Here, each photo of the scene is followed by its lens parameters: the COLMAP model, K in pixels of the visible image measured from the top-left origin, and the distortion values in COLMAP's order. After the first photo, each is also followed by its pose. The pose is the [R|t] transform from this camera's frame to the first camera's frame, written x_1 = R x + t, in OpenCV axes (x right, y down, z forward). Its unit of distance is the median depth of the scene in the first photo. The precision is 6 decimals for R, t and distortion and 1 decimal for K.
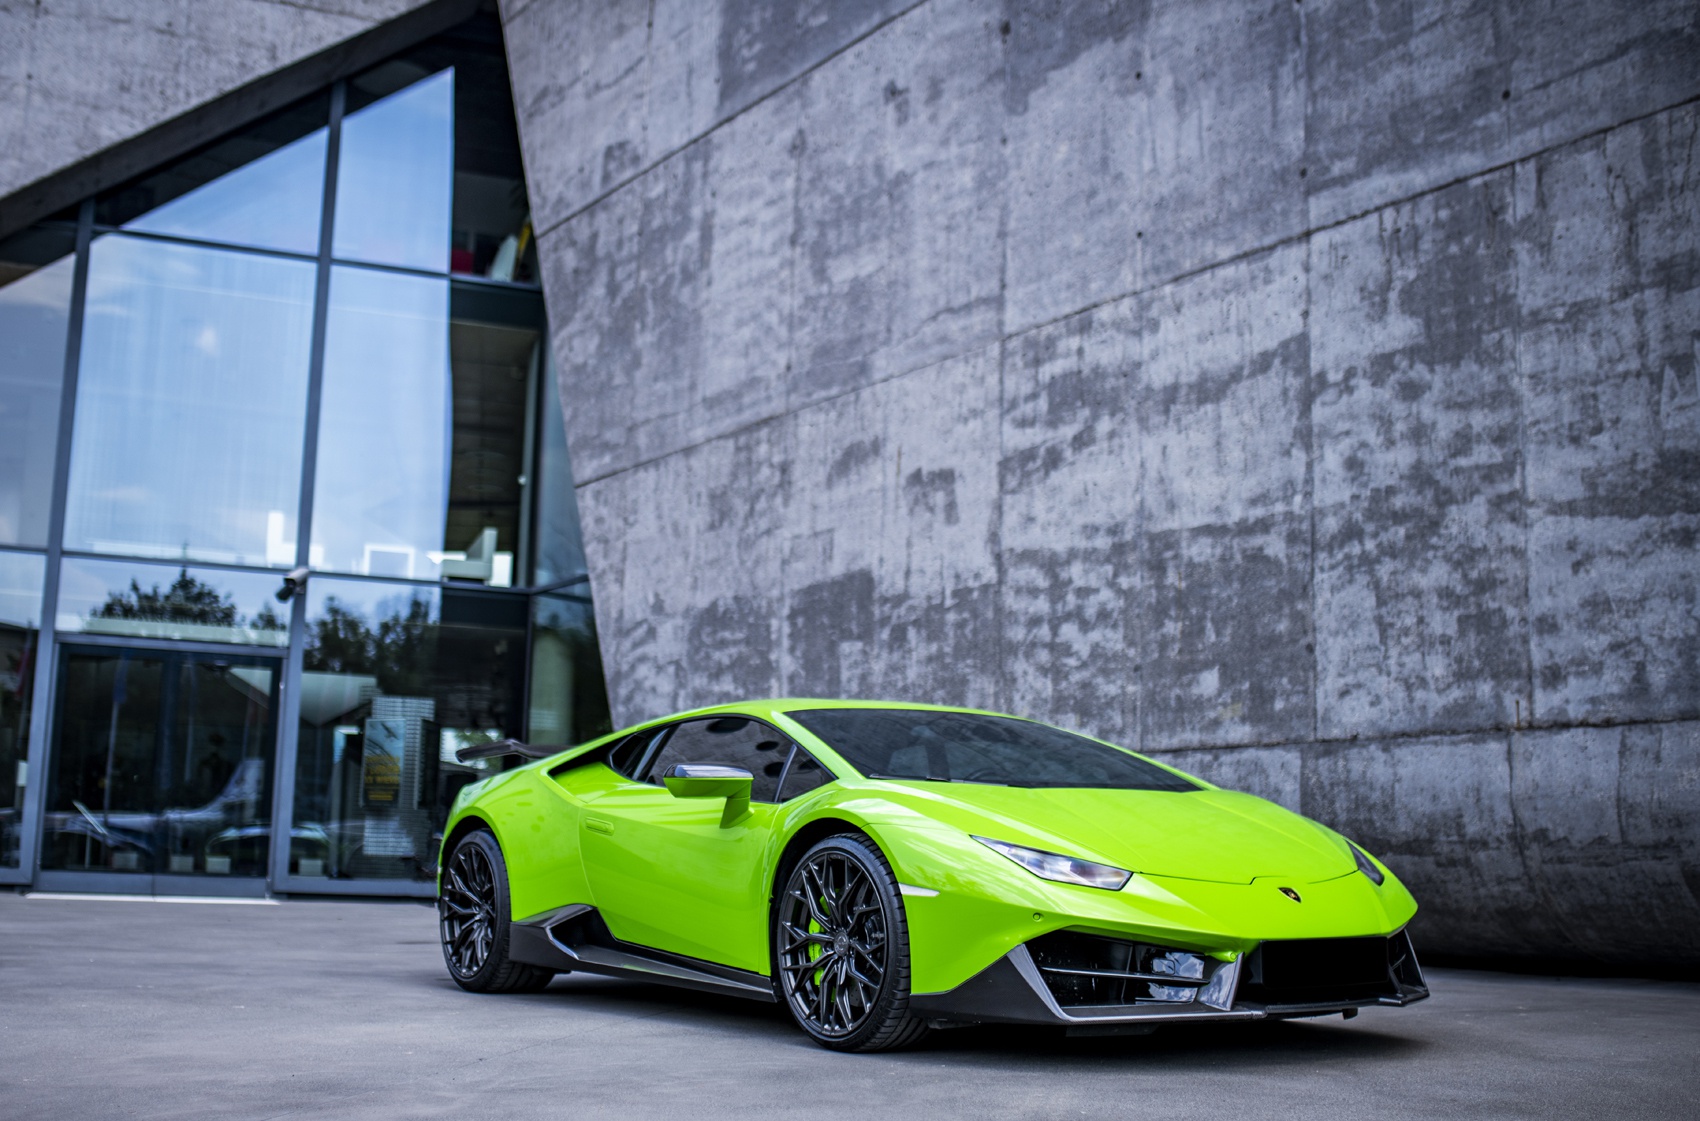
lens RADIAL K [[1802.6, 0, 844.4], [0, 1802.6, 610.5], [0, 0, 1]] dist [-0.069903, 0.122870]
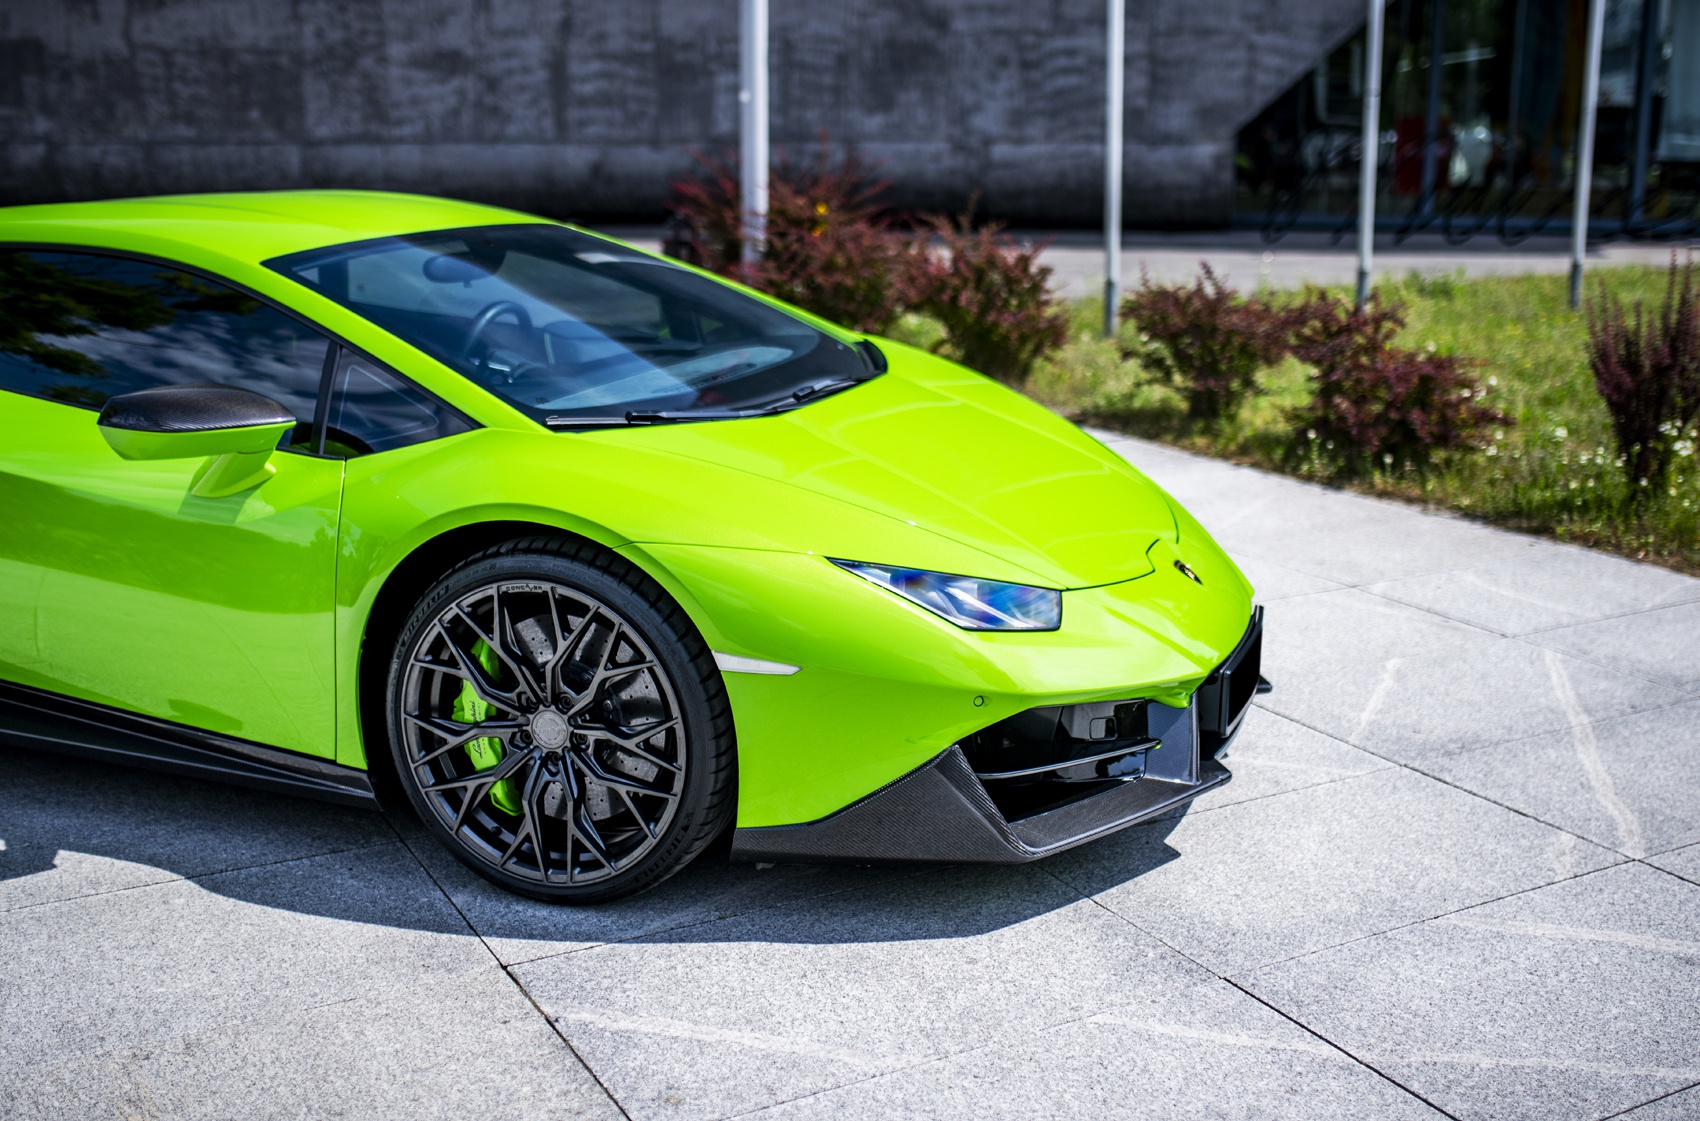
lens RADIAL K [[1853.9, 0, 853.0], [0, 1853.9, 520.1], [0, 0, 1]] dist [-0.101625, 0.225275]
pose [[0.733398, -0.161322, 0.660380, -0.894964], [-0.084030, 0.942471, 0.323555, -0.300753], [-0.674586, -0.292786, 0.677651, -1.347119]]
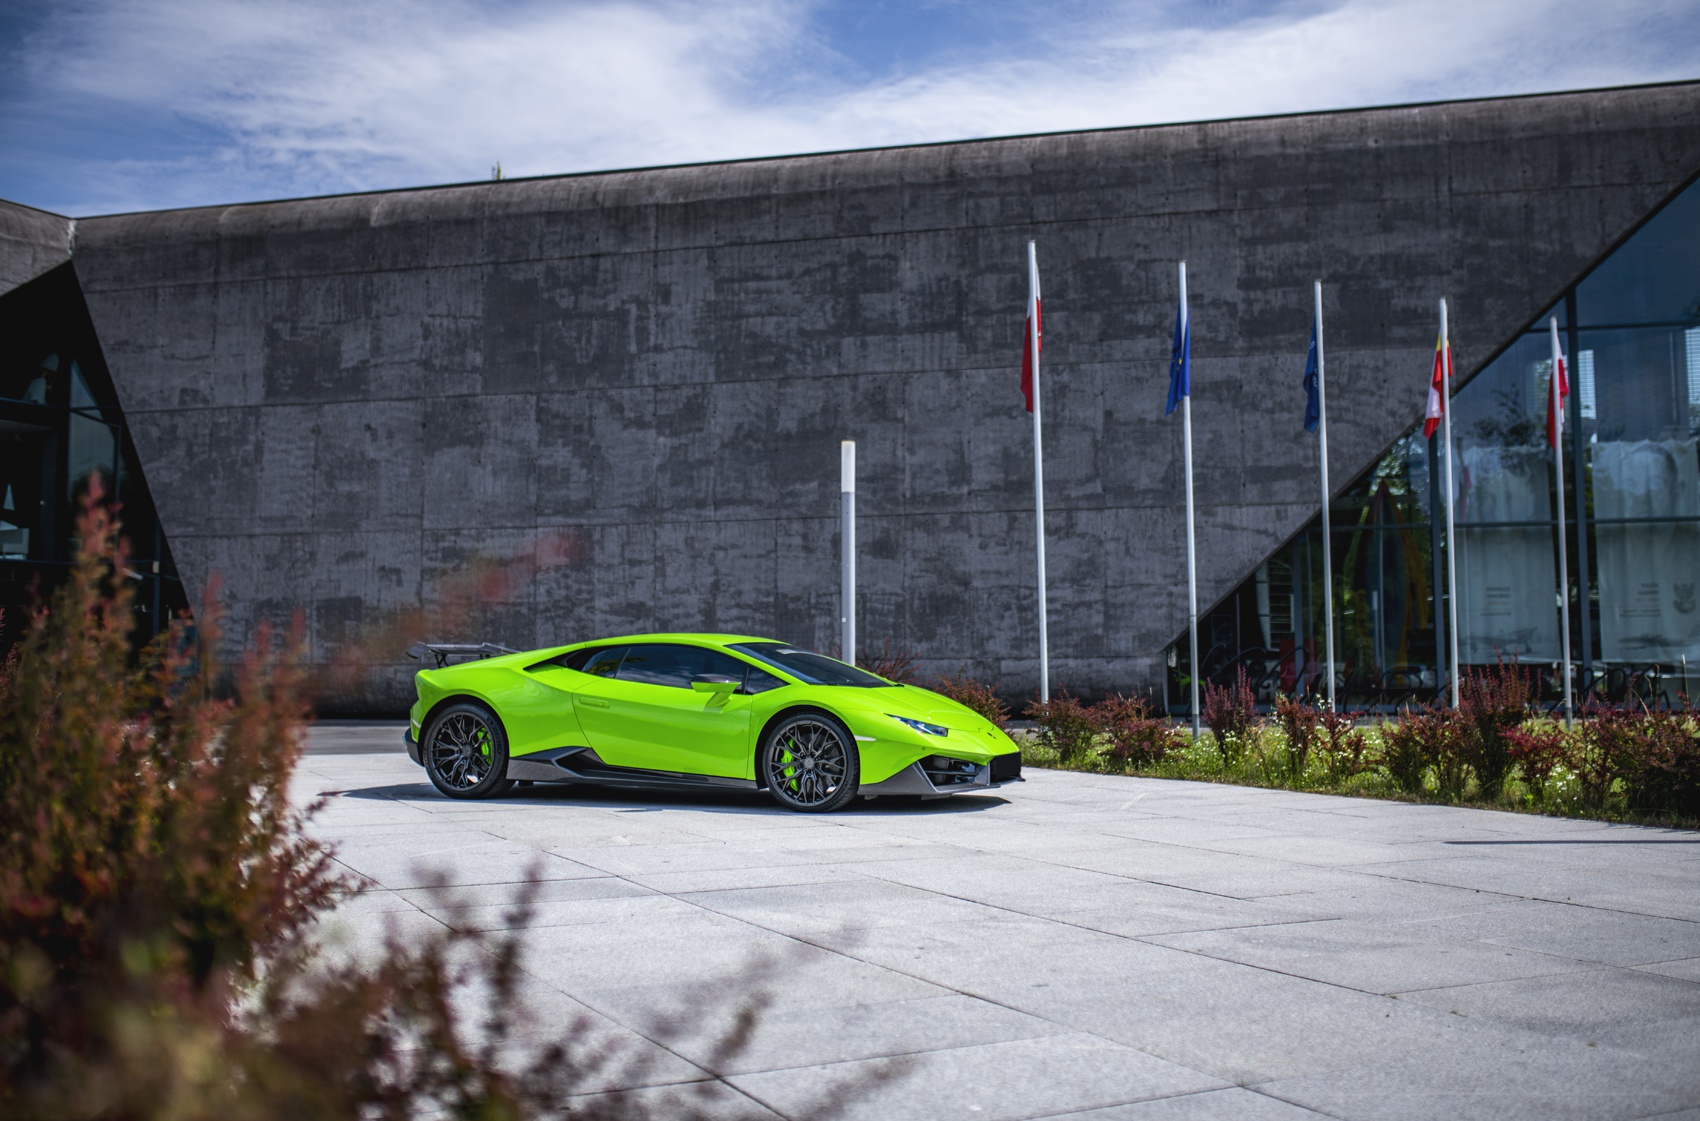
lens RADIAL K [[1691.4, 0, 869.1], [0, 1691.4, 540.1], [0, 0, 1]] dist [-0.067449, 0.118926]
pose [[0.752385, 0.026524, 0.658189, -1.403439], [-0.071947, 0.996520, 0.042085, -0.348322], [-0.654783, -0.079019, 0.751675, -1.919830]]
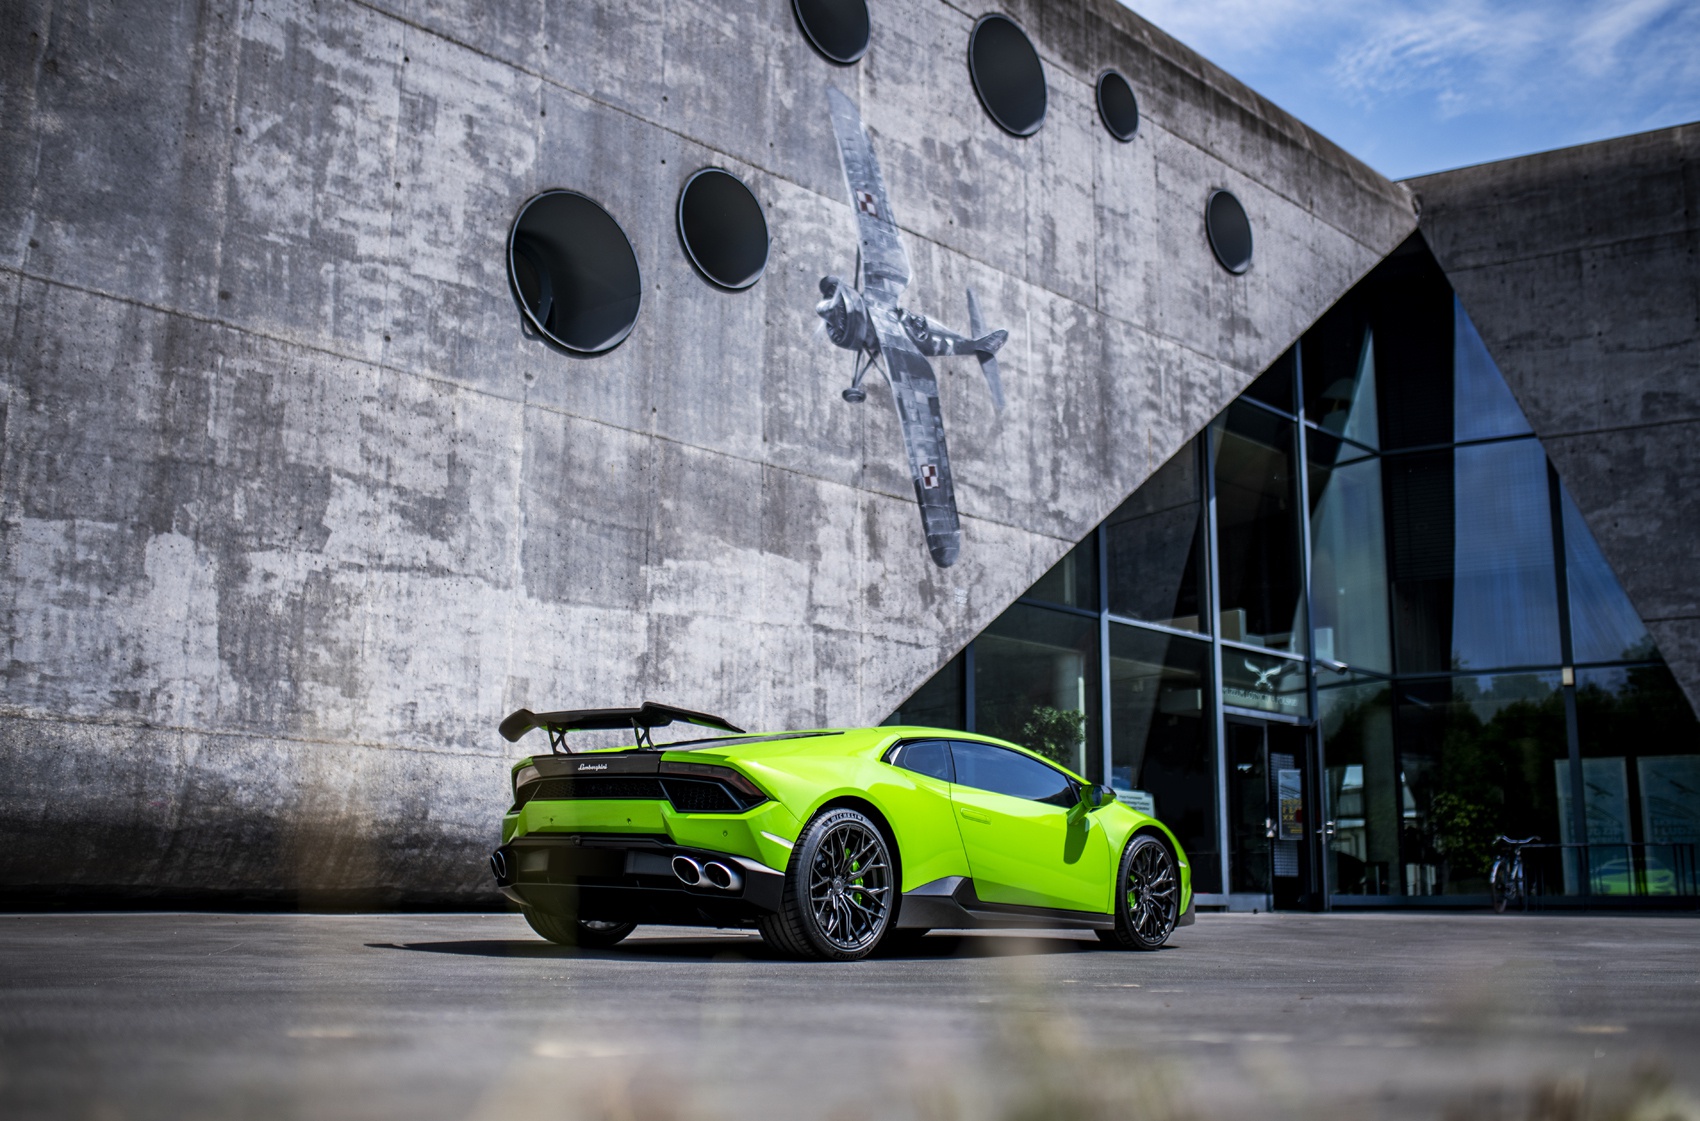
lens RADIAL K [[1733.3, 0, 859.9], [0, 1733.3, 545.7], [0, 0, 1]] dist [-0.070732, 0.132002]
pose [[0.901213, 0.069034, 0.427842, -2.115122], [-0.046402, 0.996927, -0.063116, -0.017311], [-0.430884, 0.037028, 0.901647, -0.001979]]
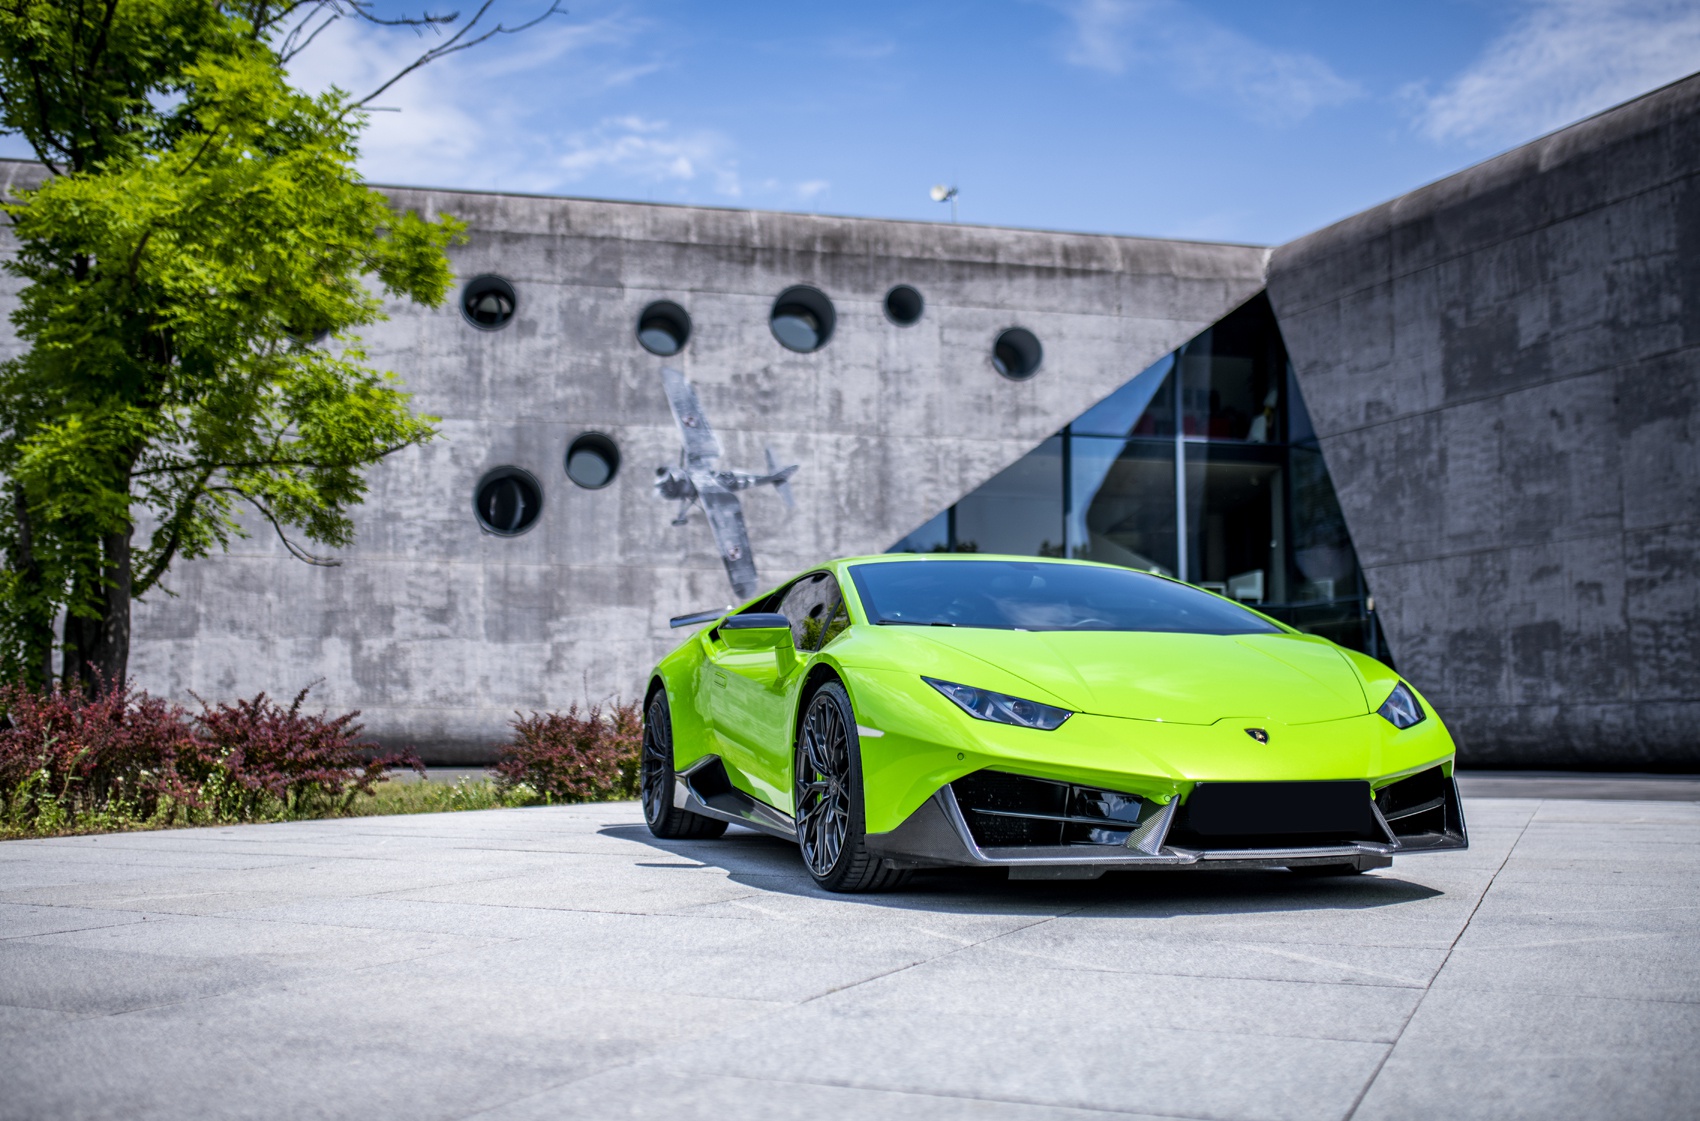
lens RADIAL K [[1686.3, 0, 854.2], [0, 1686.3, 551.5], [0, 0, 1]] dist [-0.072278, 0.121140]
pose [[0.985214, -0.040555, -0.166459, -0.640543], [0.044621, 0.998788, 0.020756, -0.243218], [0.165416, -0.027877, 0.985830, -1.612691]]
